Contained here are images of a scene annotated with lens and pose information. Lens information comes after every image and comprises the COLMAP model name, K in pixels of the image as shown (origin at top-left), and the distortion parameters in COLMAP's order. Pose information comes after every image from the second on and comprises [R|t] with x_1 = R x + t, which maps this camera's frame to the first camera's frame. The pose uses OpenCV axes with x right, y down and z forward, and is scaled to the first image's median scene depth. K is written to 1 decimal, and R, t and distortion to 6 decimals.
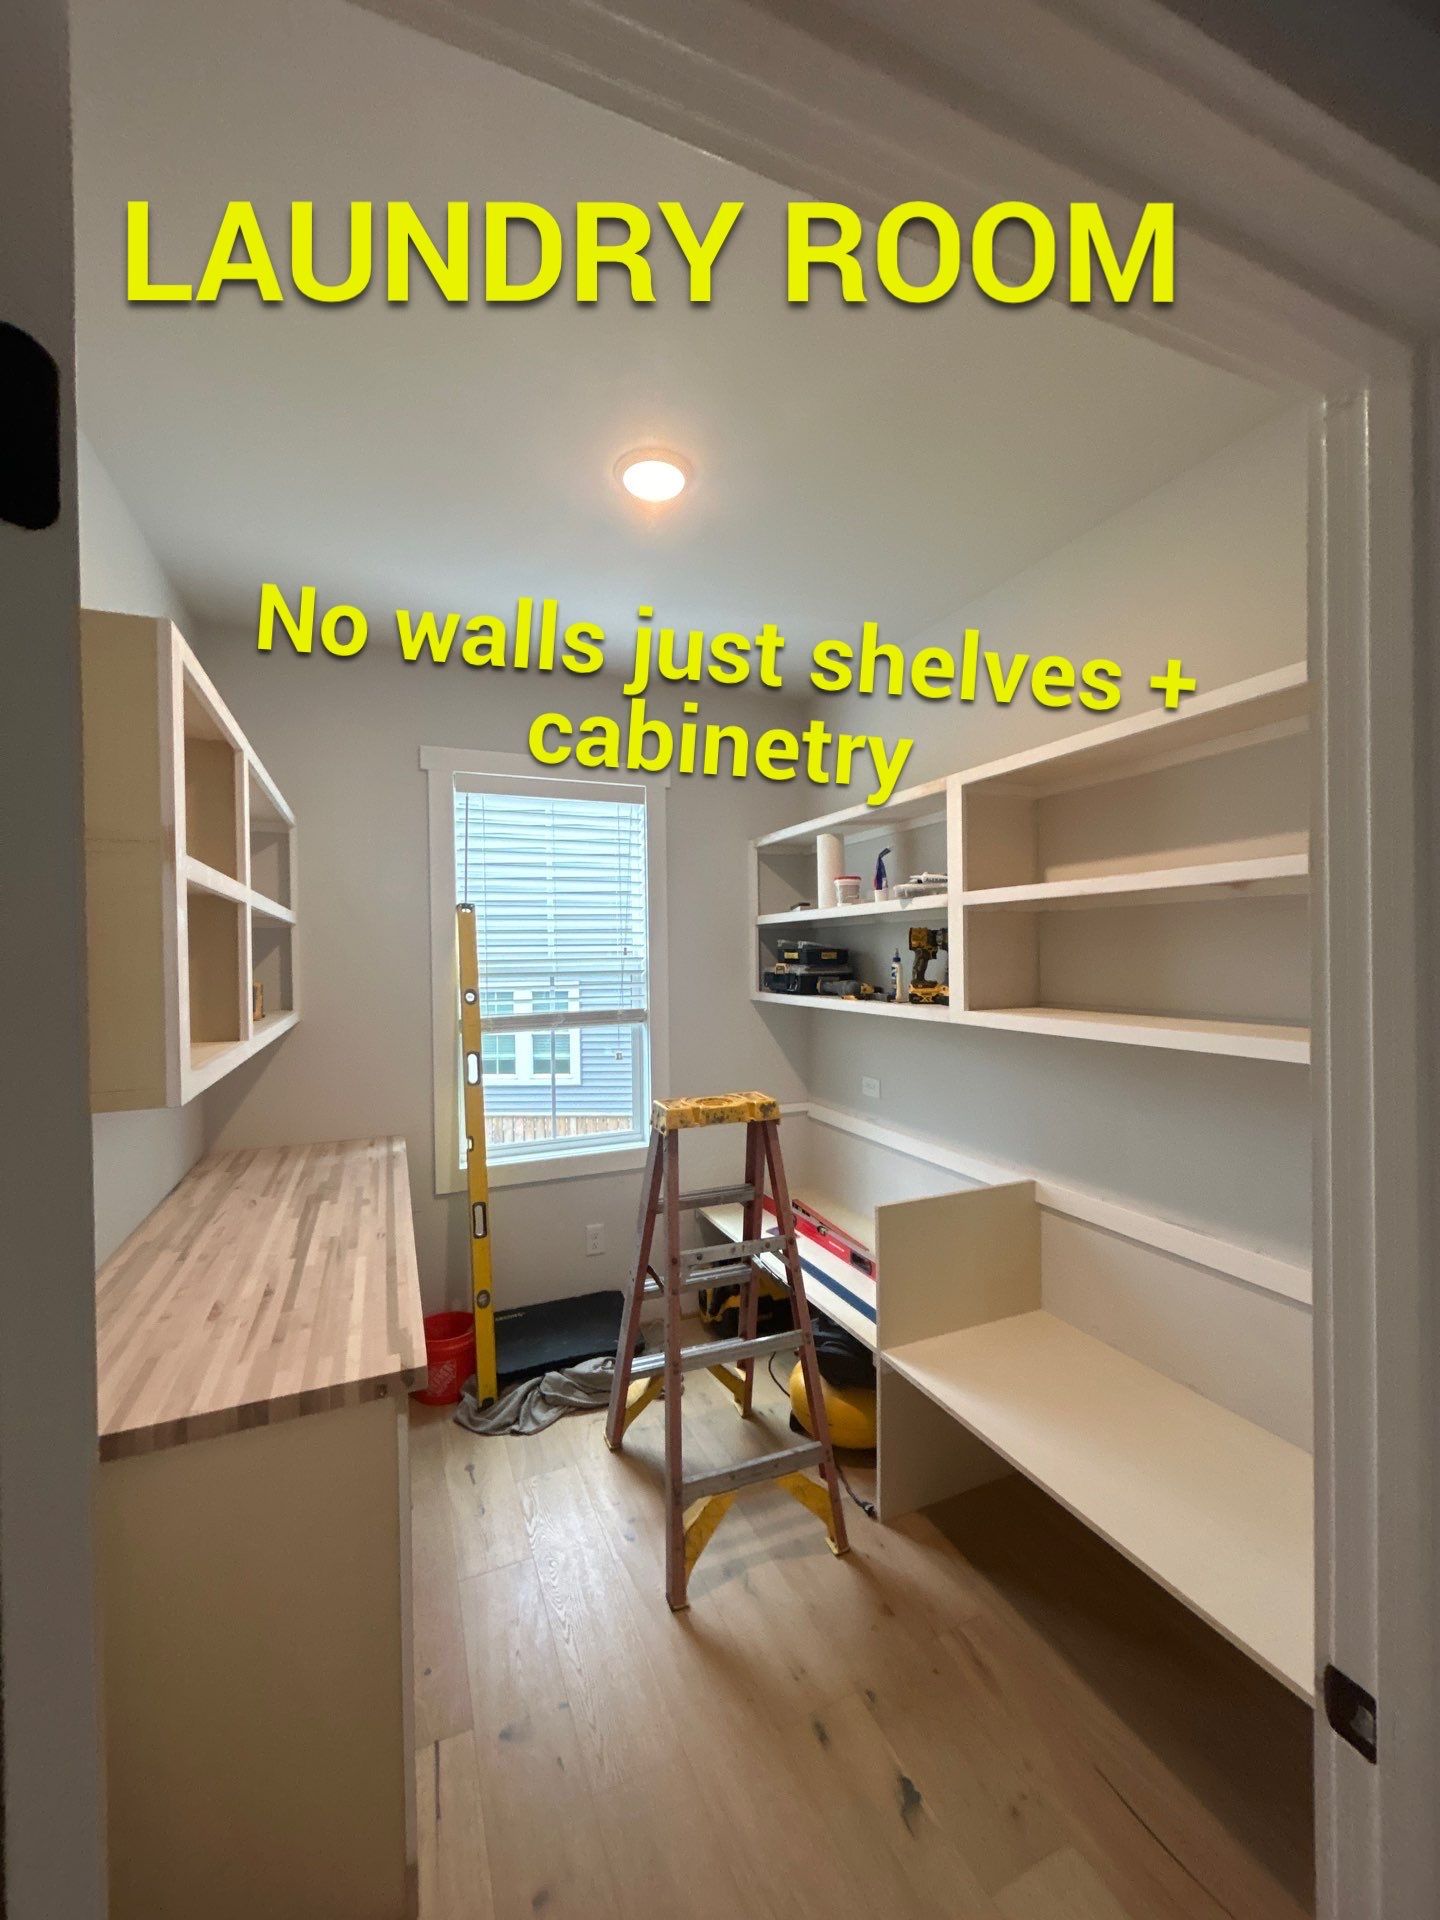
lens RADIAL K [[773.9, 0, 718.7], [0, 773.9, 966.3], [0, 0, 1]] dist [-0.001887, 0.000414]
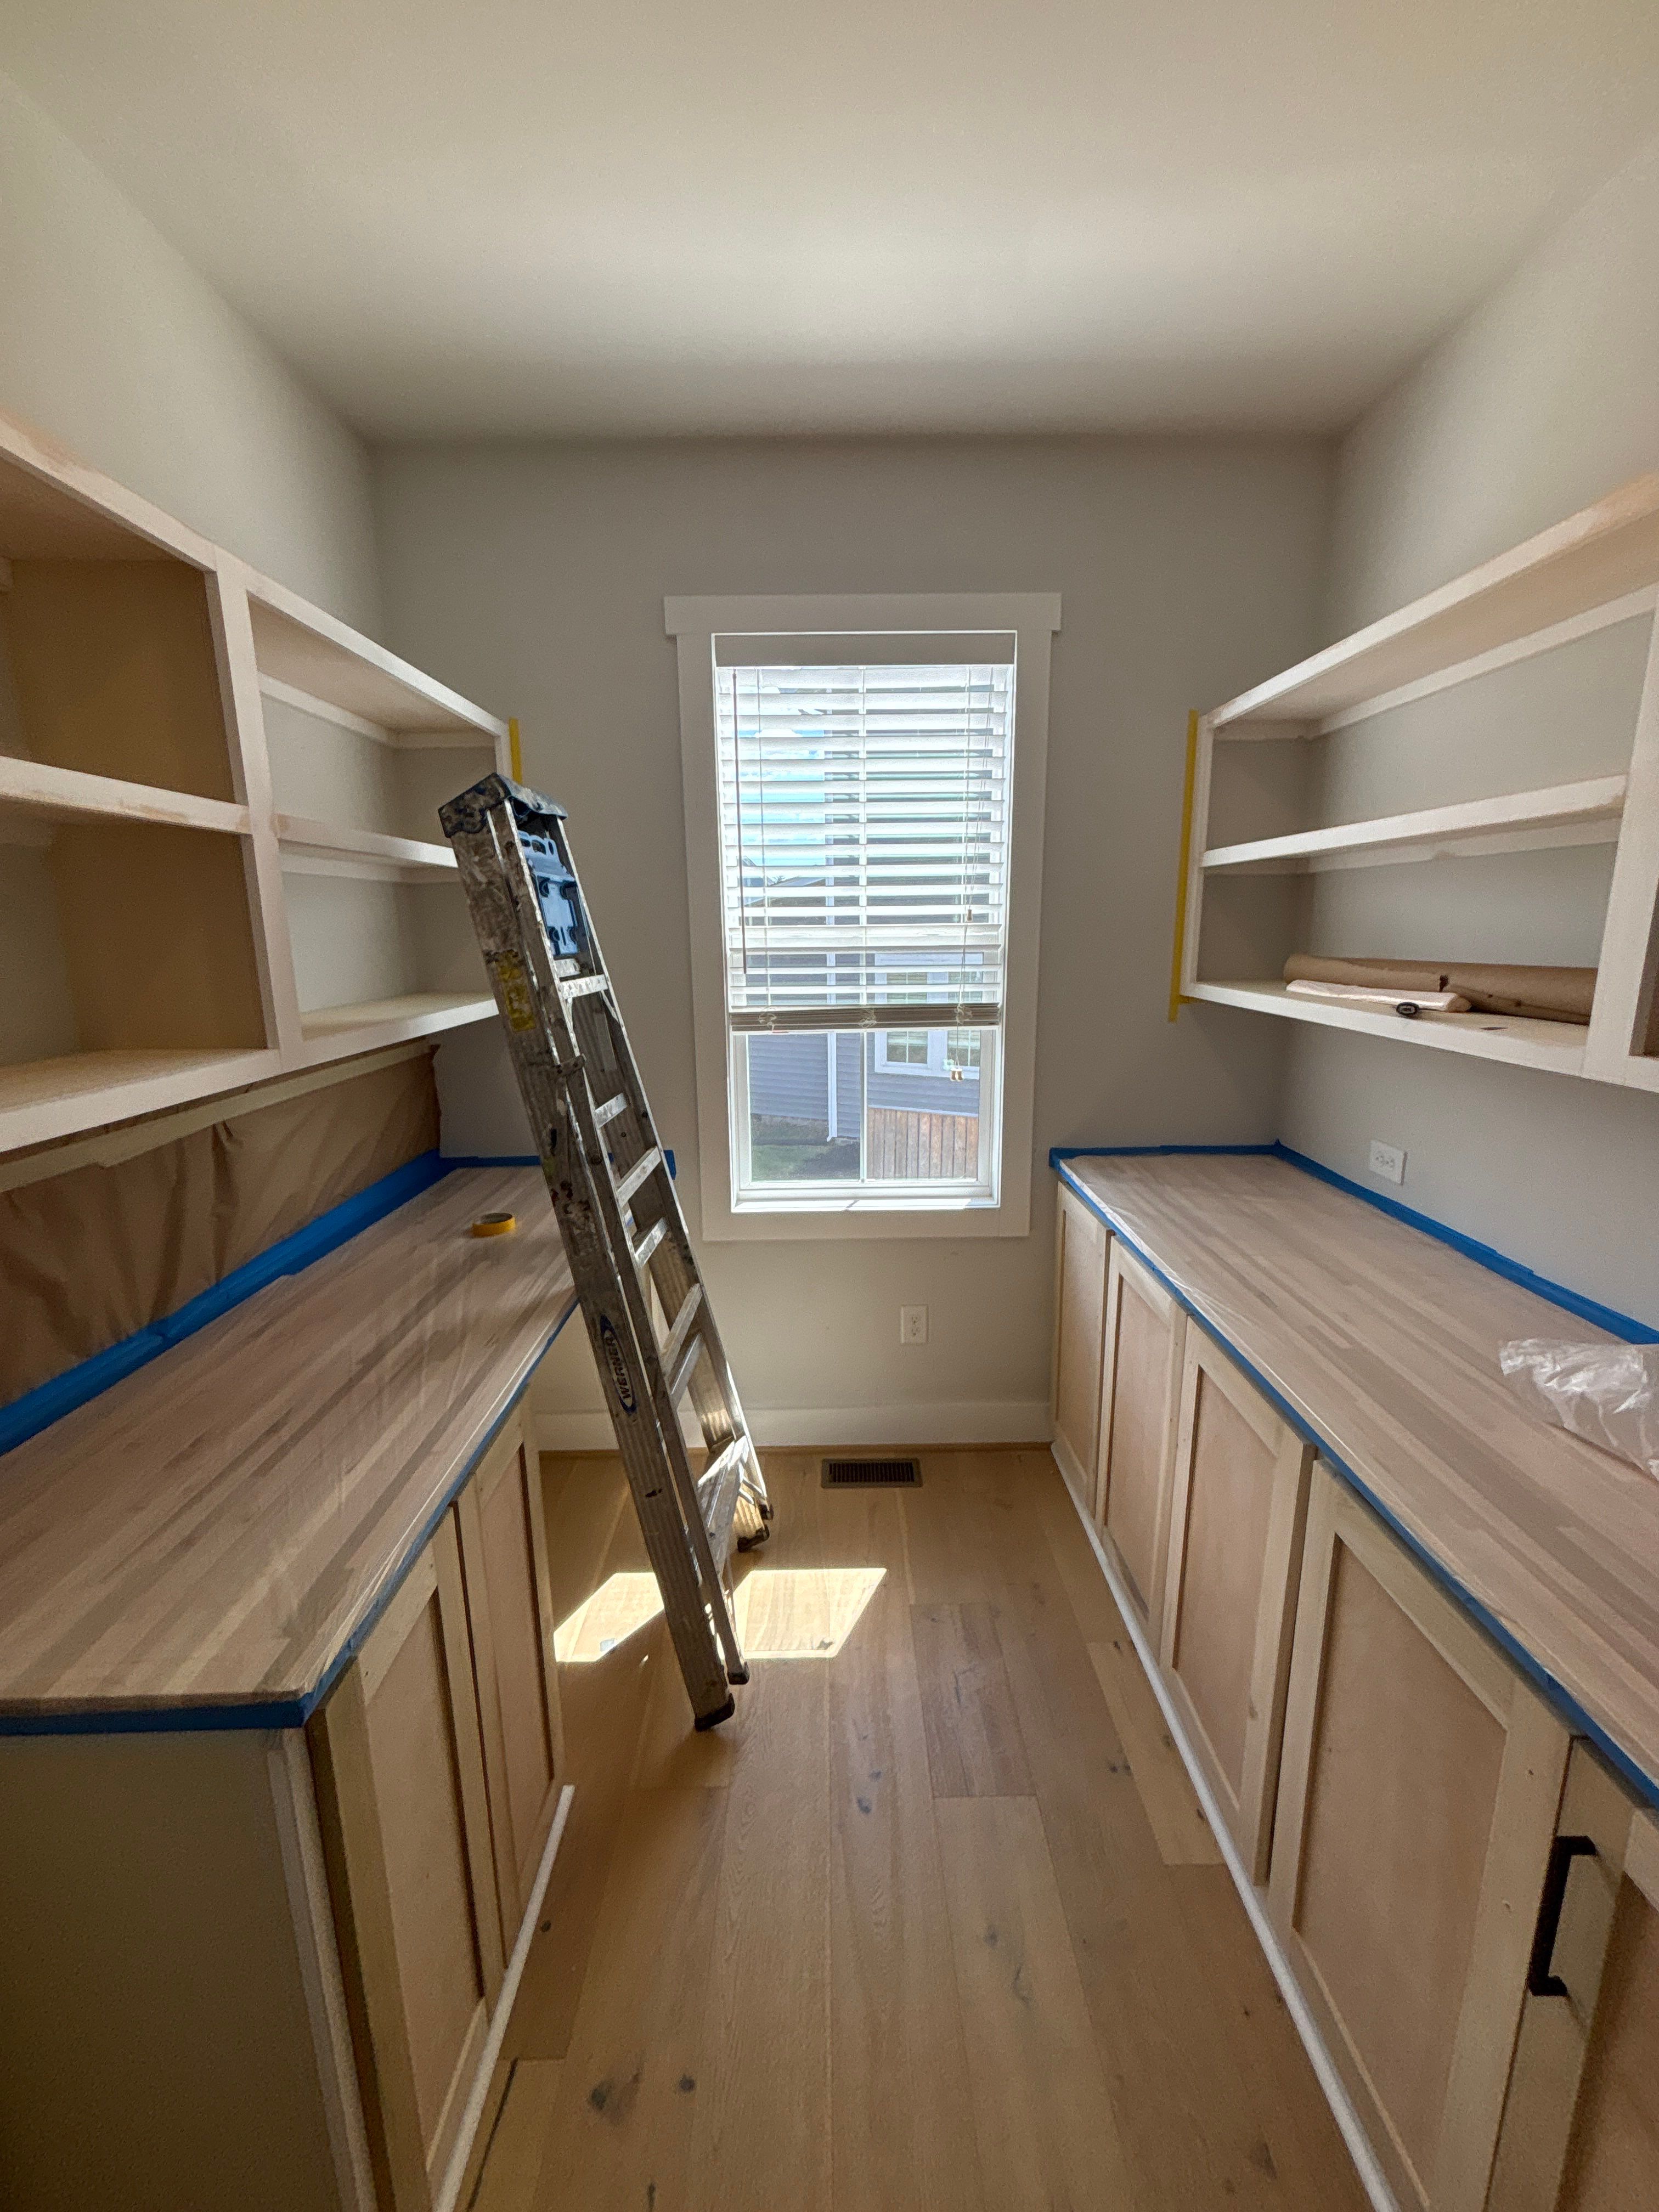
lens RADIAL K [[891.6, 0, 835.8], [0, 891.6, 1104.5], [0, 0, 1]] dist [-0.001887, 0.000414]
pose [[0.922227, 0.082029, -0.377846, 0.093646], [-0.008639, 0.981364, 0.191964, -0.006266], [0.386551, -0.173771, 0.905749, 0.352562]]
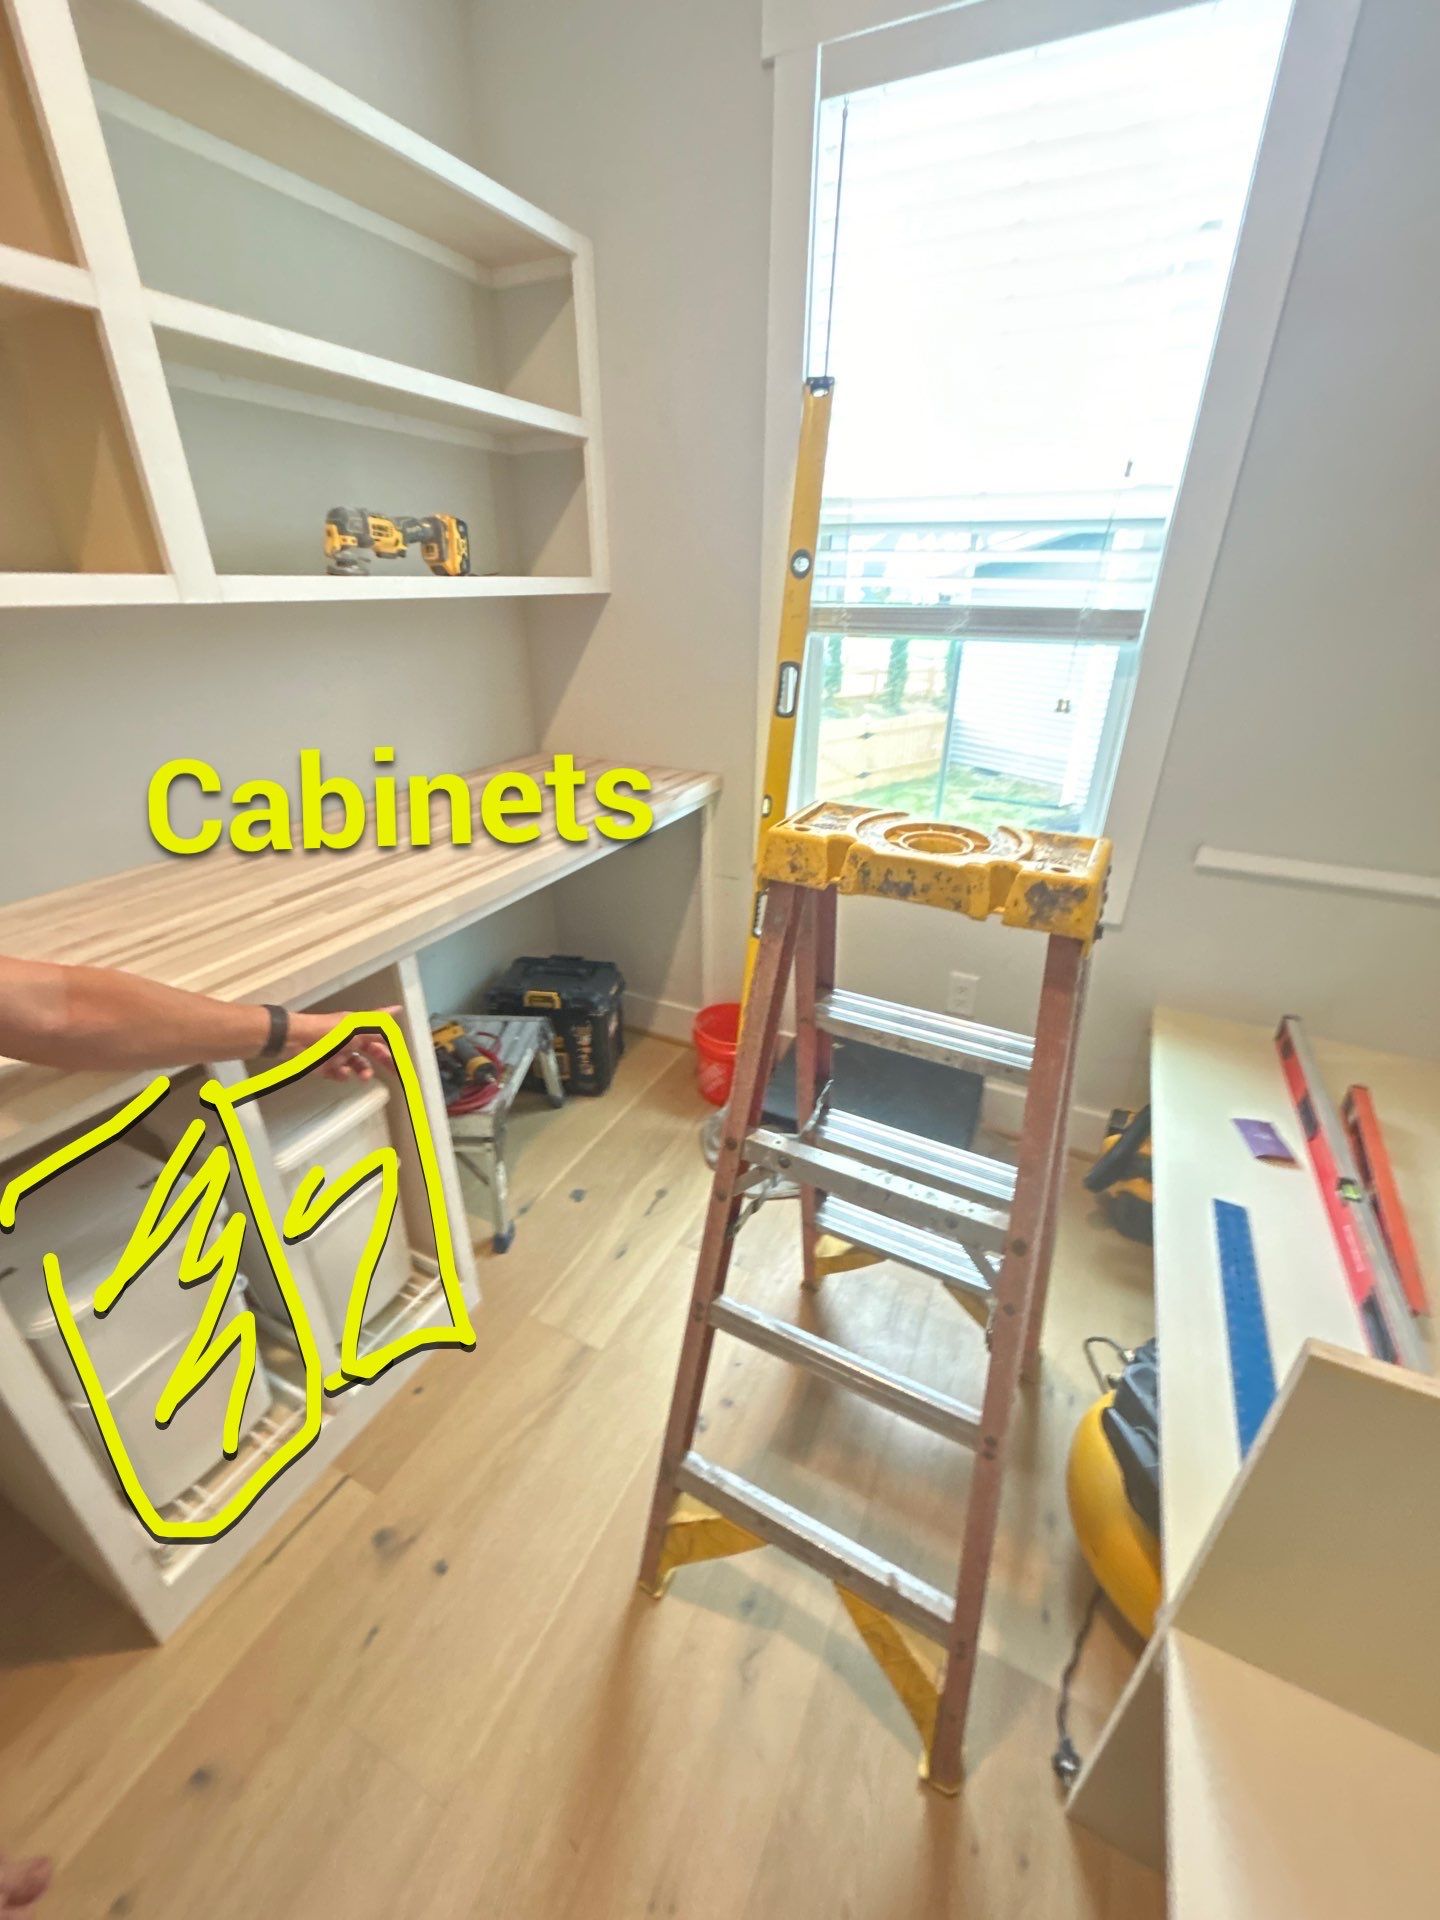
lens RADIAL K [[773.9, 0, 712.8], [0, 773.9, 959.9], [0, 0, 1]] dist [-0.001887, 0.000414]
pose [[0.642816, 0.356434, -0.678043, 0.185451], [-0.027336, 0.895260, 0.444704, 0.061084], [0.765533, -0.267328, 0.585231, 0.639962]]
